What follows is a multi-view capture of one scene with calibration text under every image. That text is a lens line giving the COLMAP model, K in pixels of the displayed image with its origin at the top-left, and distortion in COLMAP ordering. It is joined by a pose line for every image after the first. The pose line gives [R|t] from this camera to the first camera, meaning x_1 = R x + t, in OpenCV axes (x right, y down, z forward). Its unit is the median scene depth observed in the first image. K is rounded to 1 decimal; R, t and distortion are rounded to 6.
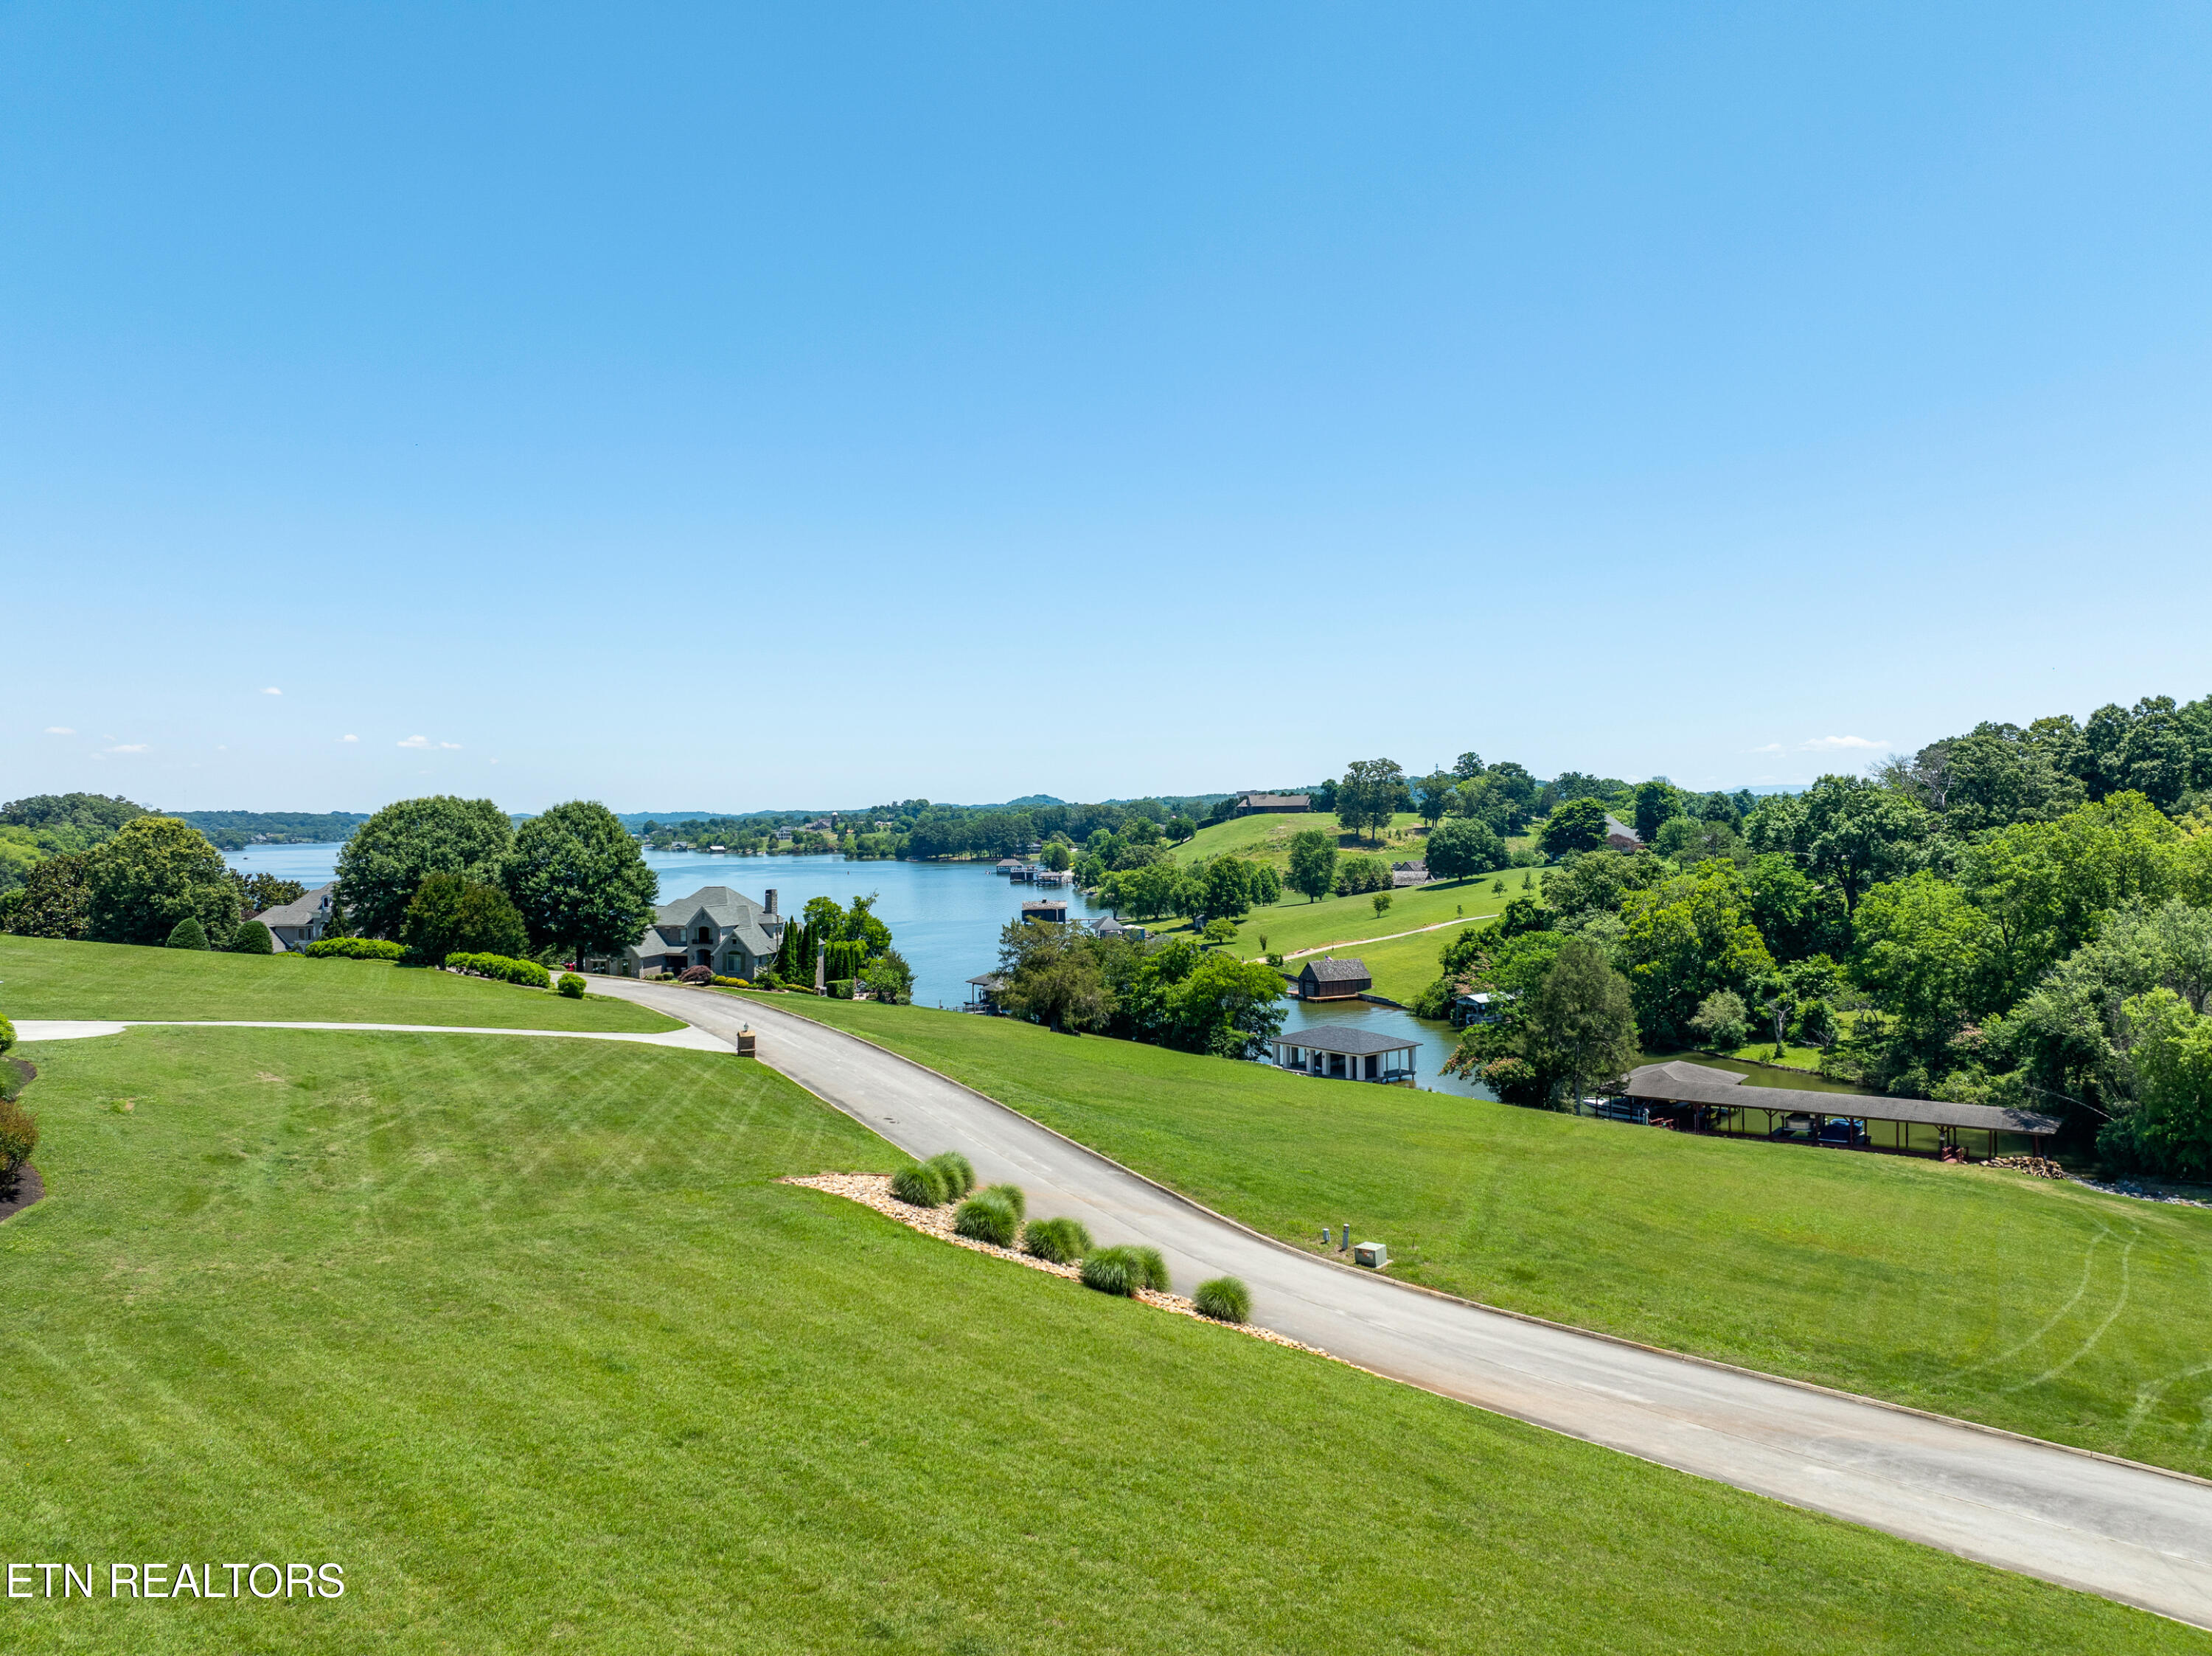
lens RADIAL K [[1558.4, 0, 1112.2], [0, 1558.4, 825.9], [0, 0, 1]] dist [-0.027884, -0.016727]
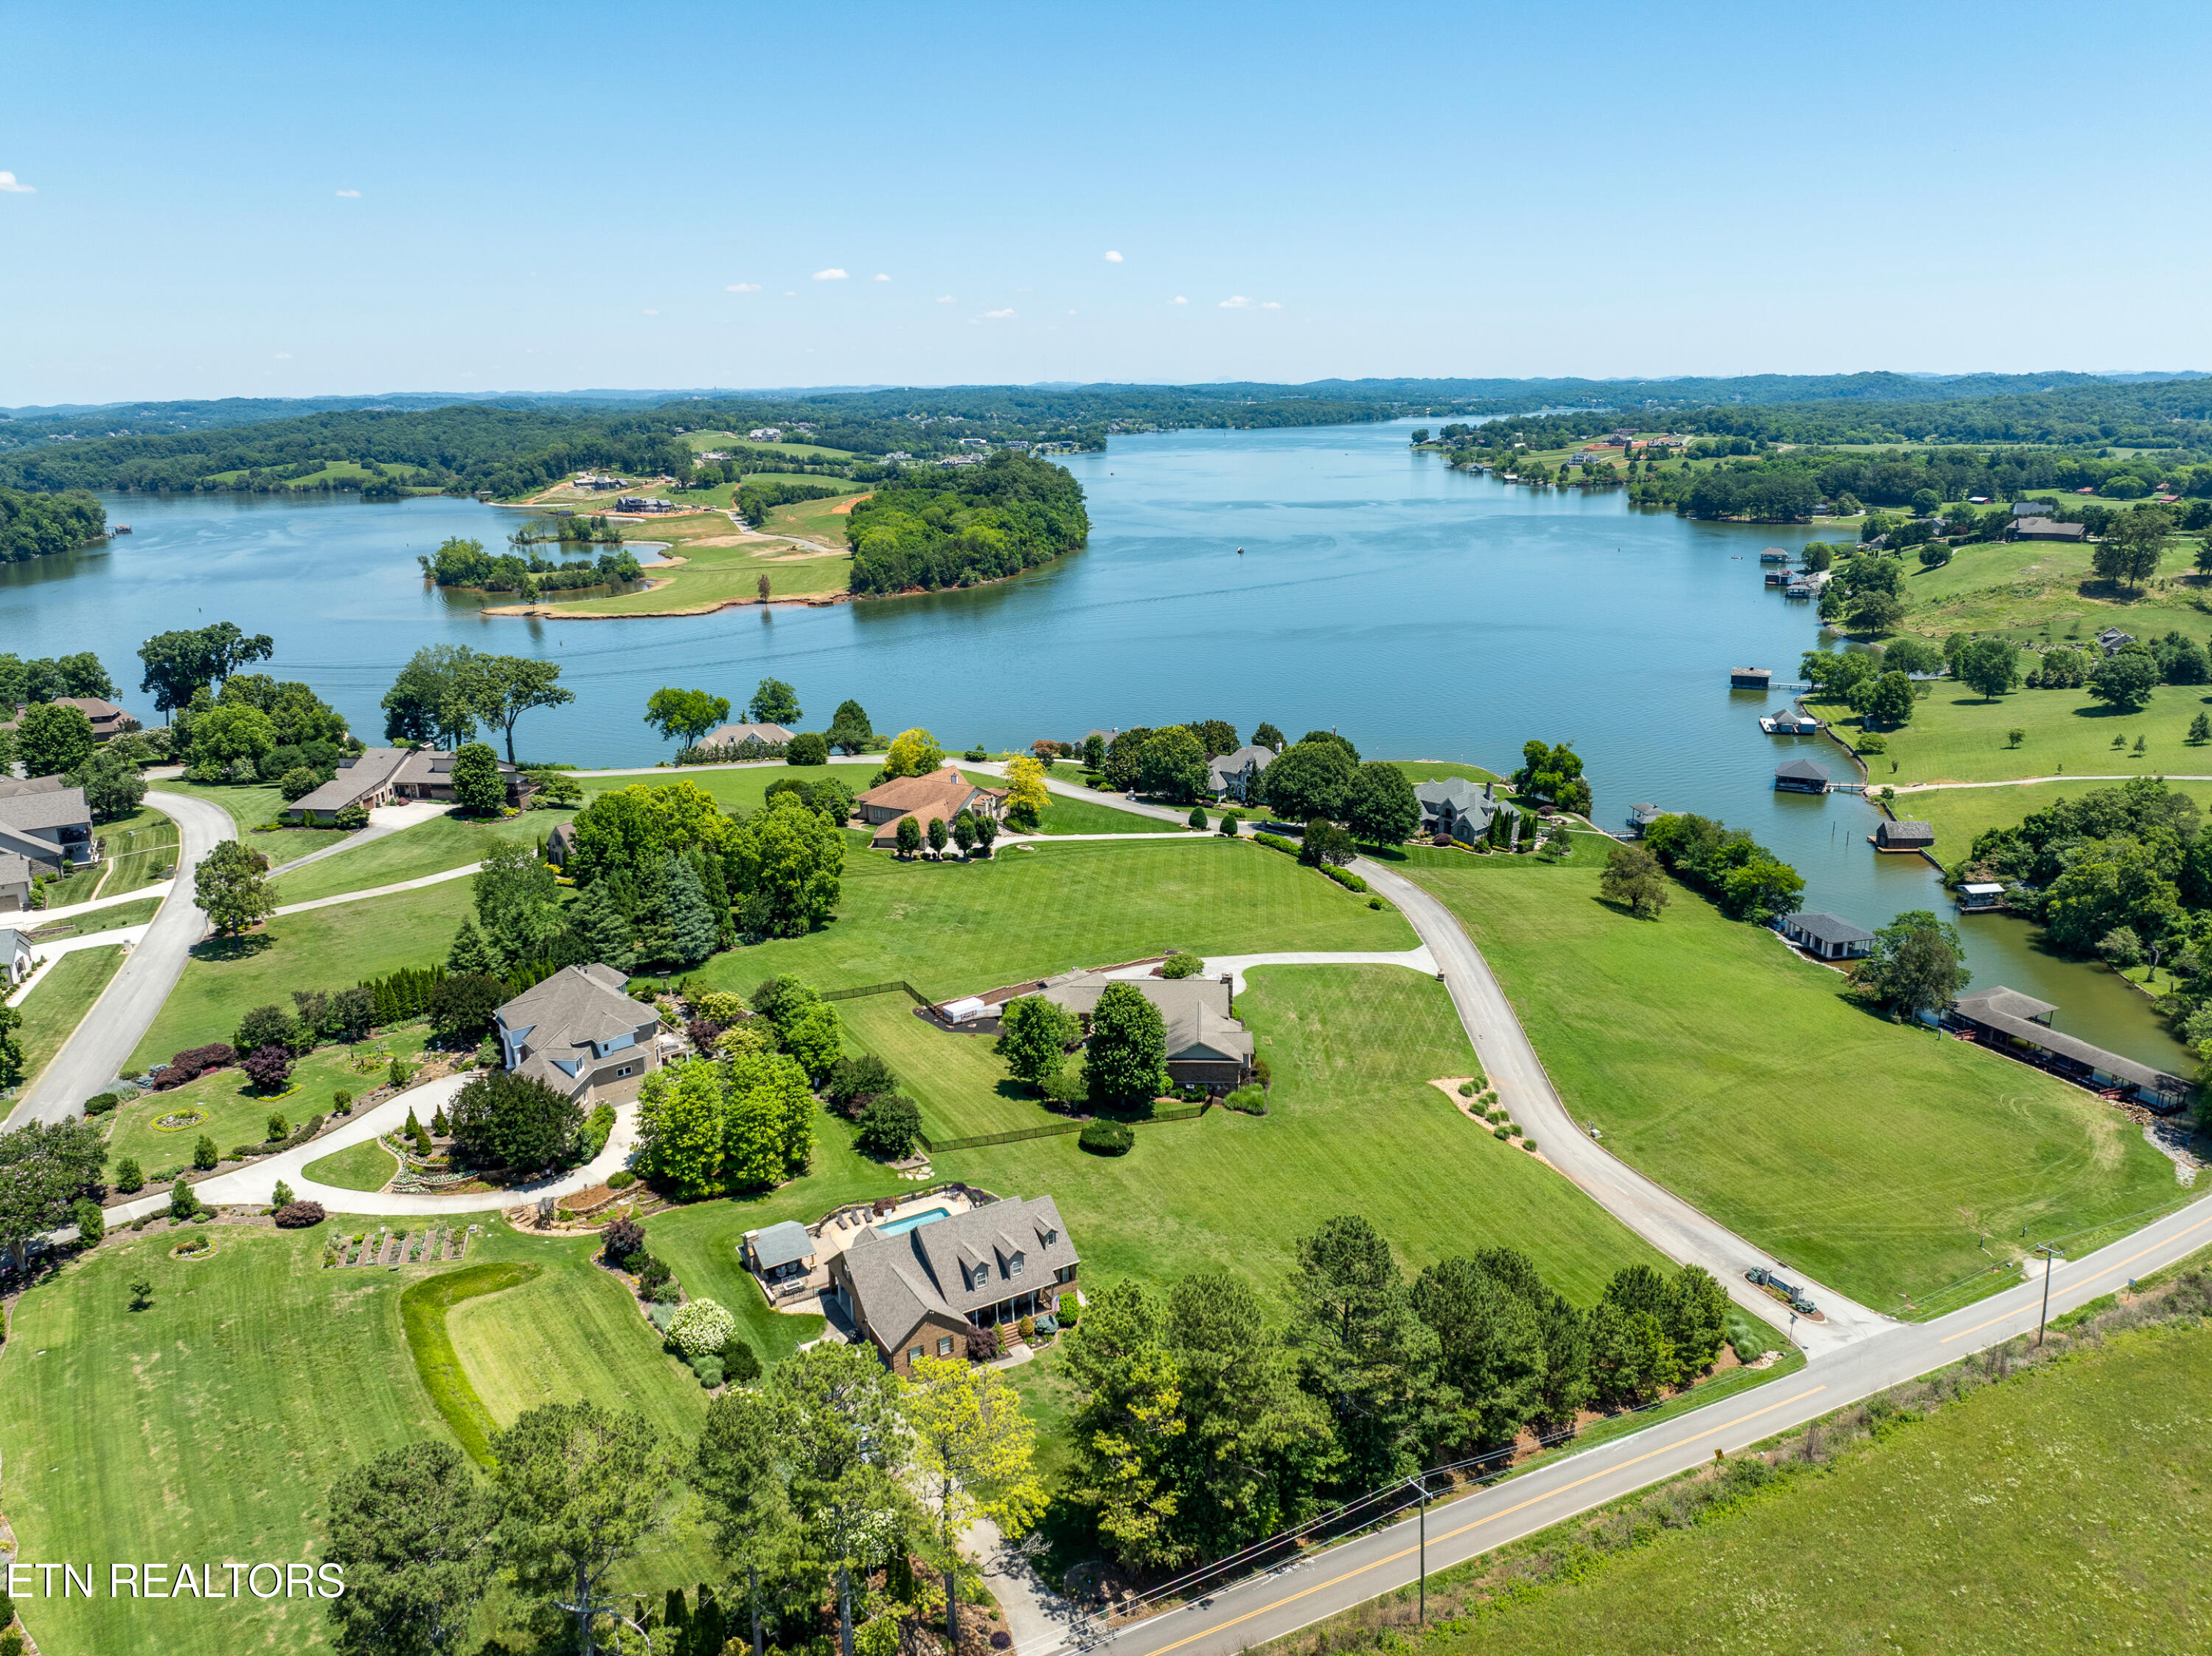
lens RADIAL K [[1558.4, 0, 1111.5], [0, 1558.4, 831.4], [0, 0, 1]] dist [-0.027884, -0.016727]
pose [[0.878119, 0.133004, -0.459583, 0.213341], [0.000466, 0.960344, 0.278816, -0.394368], [0.478442, -0.245048, 0.843235, -0.668646]]
